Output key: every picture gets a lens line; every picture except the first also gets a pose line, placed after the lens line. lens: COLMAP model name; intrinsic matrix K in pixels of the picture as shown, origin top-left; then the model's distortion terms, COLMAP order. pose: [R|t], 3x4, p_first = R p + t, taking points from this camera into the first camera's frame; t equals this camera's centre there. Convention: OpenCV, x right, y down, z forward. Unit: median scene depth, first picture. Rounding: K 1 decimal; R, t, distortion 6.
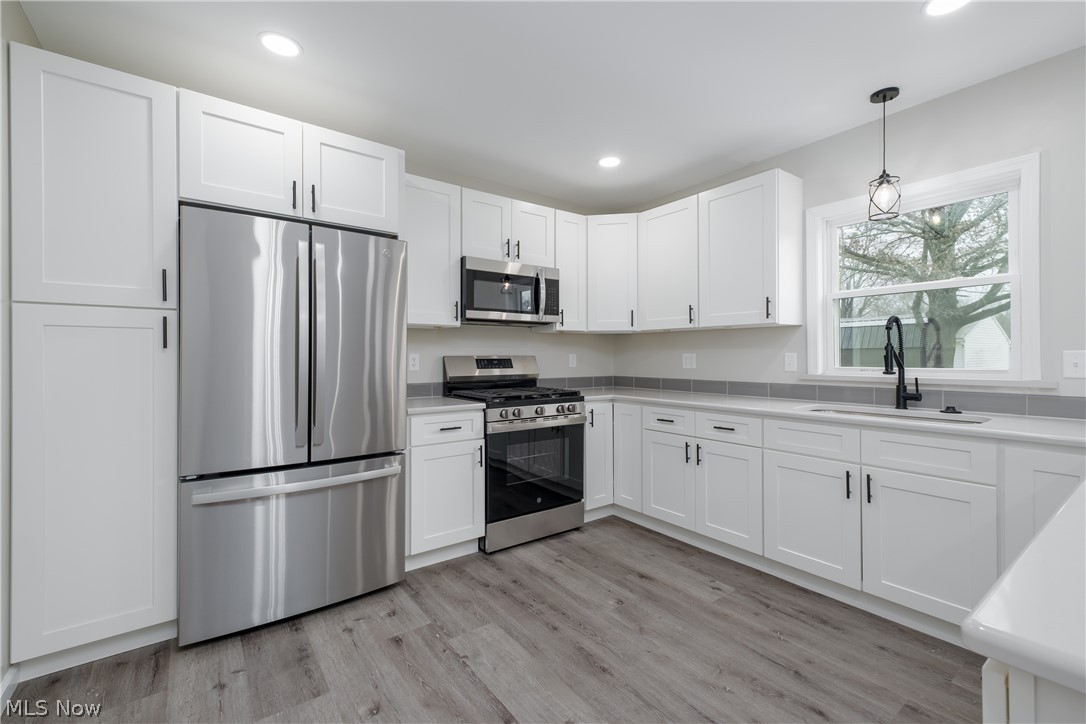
lens RADIAL K [[472.3, 0, 549.9], [0, 472.3, 356.9], [0, 0, 1]] dist [0.019939, -0.005628]
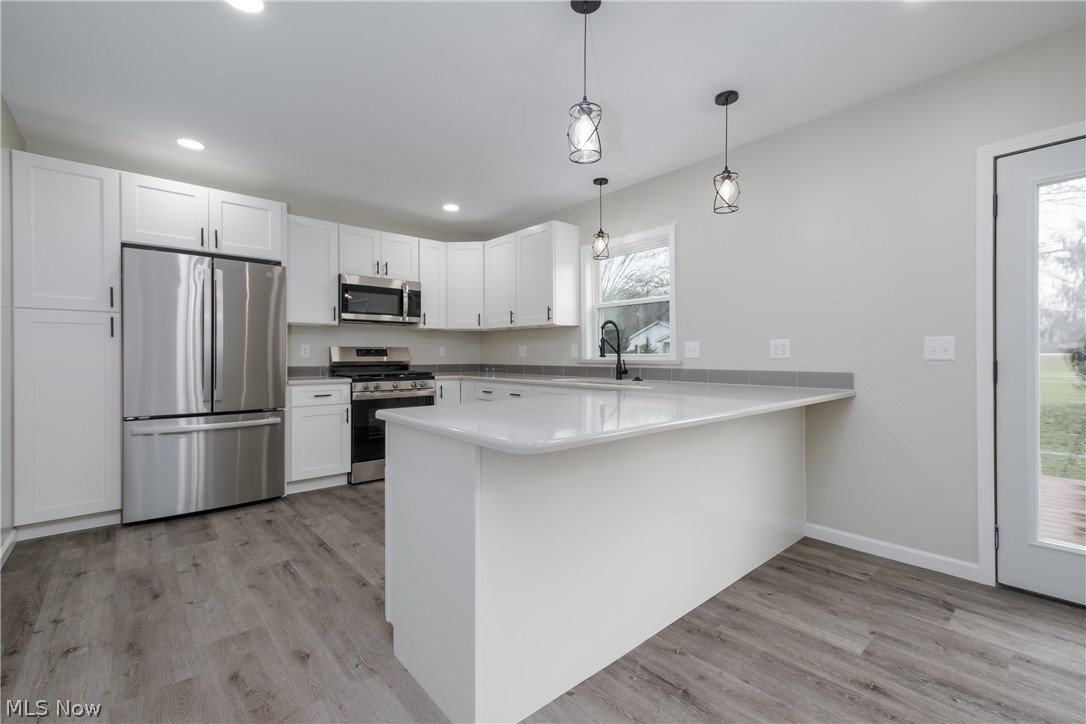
lens RADIAL K [[472.3, 0, 552.2], [0, 472.3, 358.8], [0, 0, 1]] dist [0.019939, -0.005628]
pose [[0.996455, 0.001827, 0.084105, 0.395816], [-0.002294, 0.999982, 0.005456, 0.032458], [-0.084093, -0.005630, 0.996442, -0.541277]]
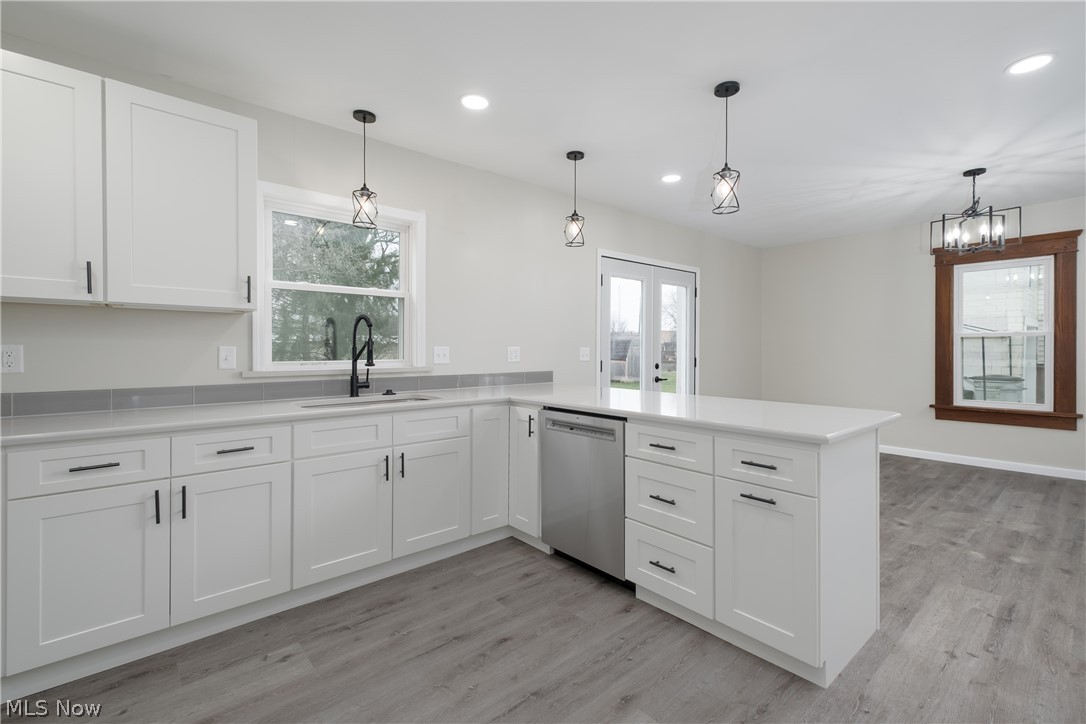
lens RADIAL K [[472.3, 0, 549.4], [0, 472.3, 353.0], [0, 0, 1]] dist [0.019939, -0.005628]
pose [[-0.068132, -0.003593, 0.997670, -0.427185], [0.003558, 0.999986, 0.003844, 0.002309], [-0.997670, 0.003812, -0.068118, 0.626672]]
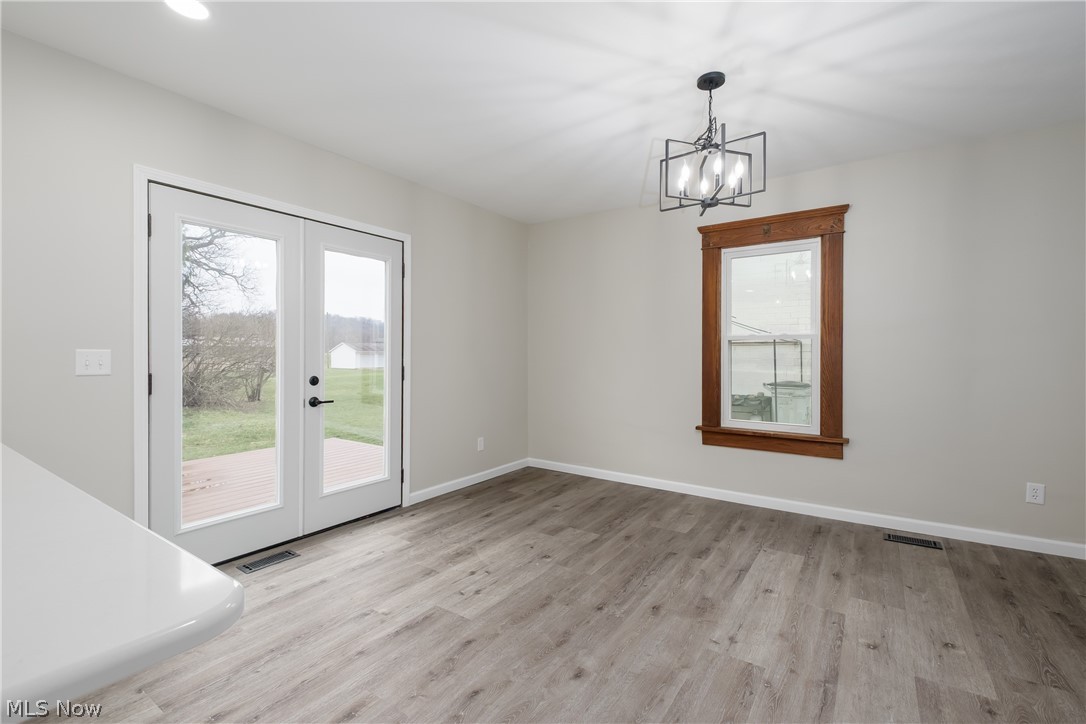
lens RADIAL K [[472.3, 0, 552.3], [0, 472.3, 356.4], [0, 0, 1]] dist [0.019939, -0.005628]
pose [[-0.322300, -0.000756, 0.946637, 0.141412], [0.000256, 1.000000, 0.000885, 0.002230], [-0.946638, 0.000528, -0.322300, -0.149877]]
